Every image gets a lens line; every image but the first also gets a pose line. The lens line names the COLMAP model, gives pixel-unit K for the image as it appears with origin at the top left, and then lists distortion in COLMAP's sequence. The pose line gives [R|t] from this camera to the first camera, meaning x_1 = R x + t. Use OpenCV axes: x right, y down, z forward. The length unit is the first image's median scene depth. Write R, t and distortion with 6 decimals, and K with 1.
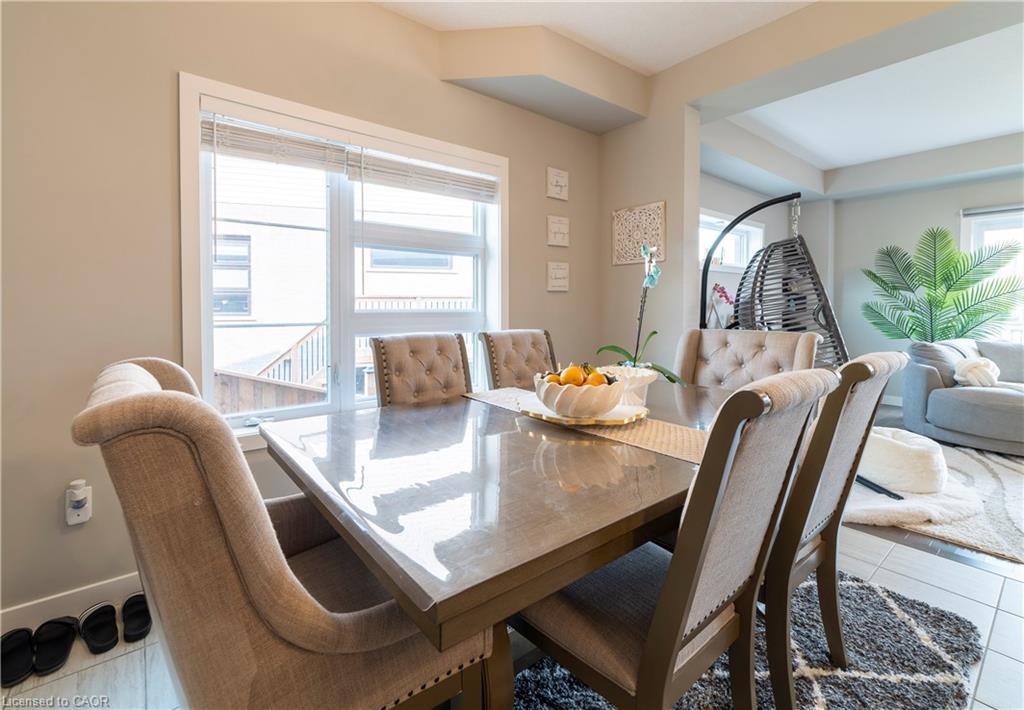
lens RADIAL K [[447.6, 0, 450.9], [0, 447.6, 311.5], [0, 0, 1]] dist [-0.001989, 0.000919]
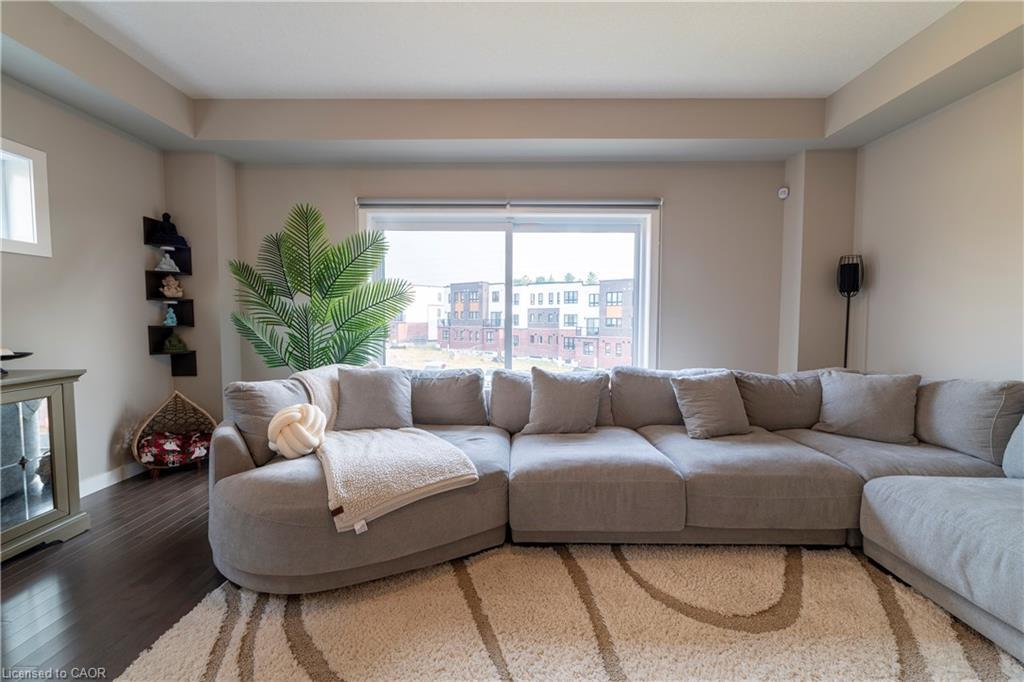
lens RADIAL K [[389.2, 0, 509.4], [0, 389.2, 335.6], [0, 0, 1]] dist [-0.002222, 0.001453]
pose [[0.591181, -0.035493, 0.805757, 0.898705], [0.008398, 0.999248, 0.037855, -0.007518], [-0.806495, -0.015613, 0.591035, 0.451179]]
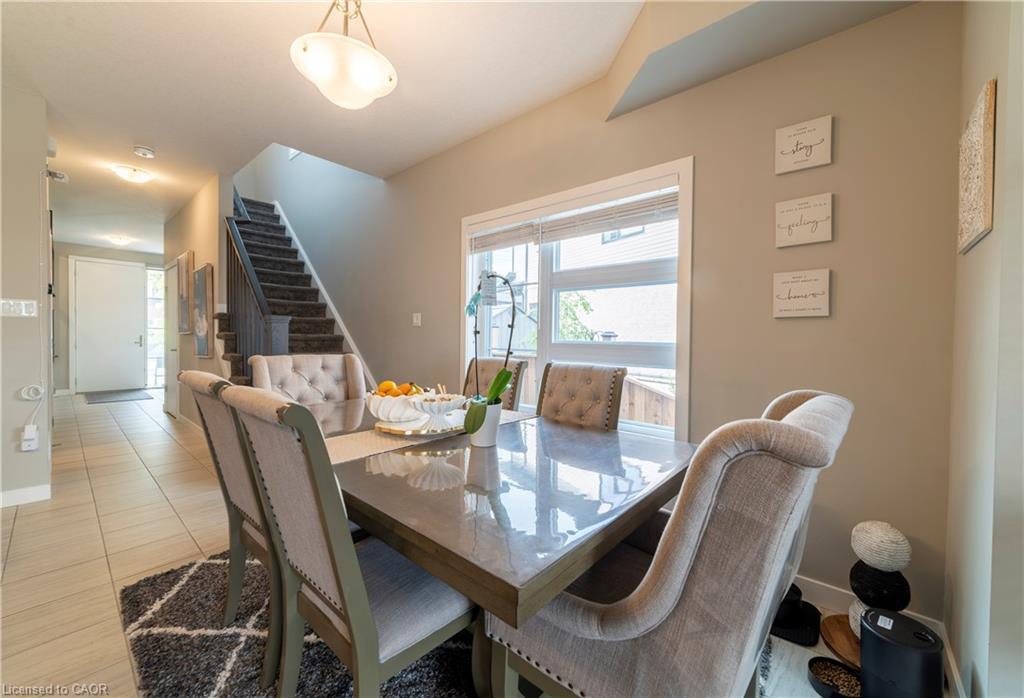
lens RADIAL K [[399.0, 0, 526.6], [0, 399.0, 347.0], [0, 0, 1]] dist [0.003422, 0.000102]
pose [[0.248244, 0.026307, -0.968340, 0.575436], [-0.025576, 0.999461, 0.020595, -0.005107], [0.968360, 0.019654, 0.248783, 0.410988]]
